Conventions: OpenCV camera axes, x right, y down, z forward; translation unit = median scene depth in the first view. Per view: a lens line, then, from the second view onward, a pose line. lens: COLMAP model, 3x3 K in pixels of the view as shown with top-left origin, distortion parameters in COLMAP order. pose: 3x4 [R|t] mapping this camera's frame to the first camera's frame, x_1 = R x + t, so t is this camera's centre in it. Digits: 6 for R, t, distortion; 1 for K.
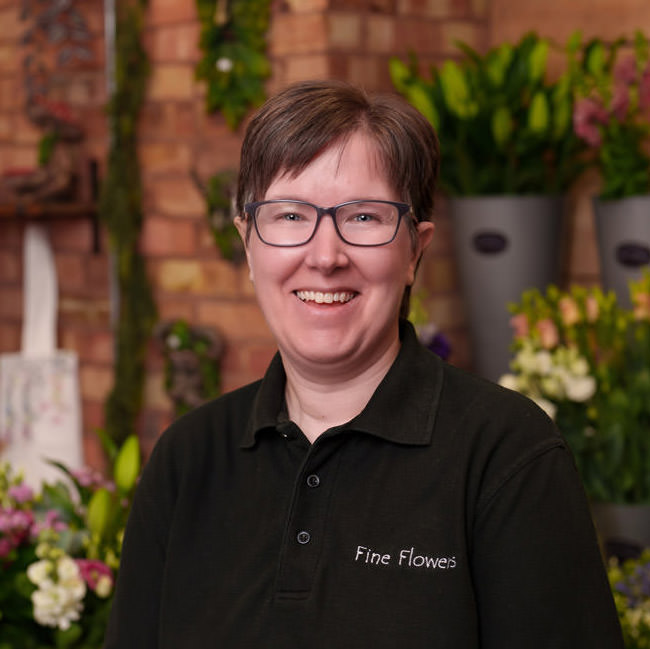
lens RADIAL K [[1372.7, 0, 308.2], [0, 1372.7, 324.5], [0, 0, 1]] dist [-0.068616, 0.406726]
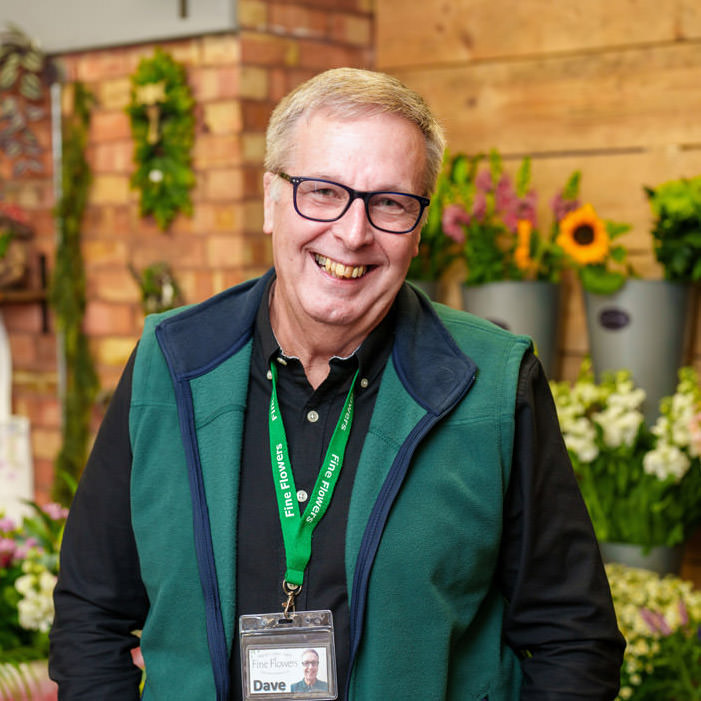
lens RADIAL K [[1330.6, 0, 273.3], [0, 1330.6, 364.8], [0, 0, 1]] dist [-0.048460, 0.158909]
pose [[0.998644, -0.010825, 0.050918, -0.018619], [0.012234, 0.999548, -0.027450, 0.009670], [-0.050597, 0.028035, 0.998326, -0.163526]]
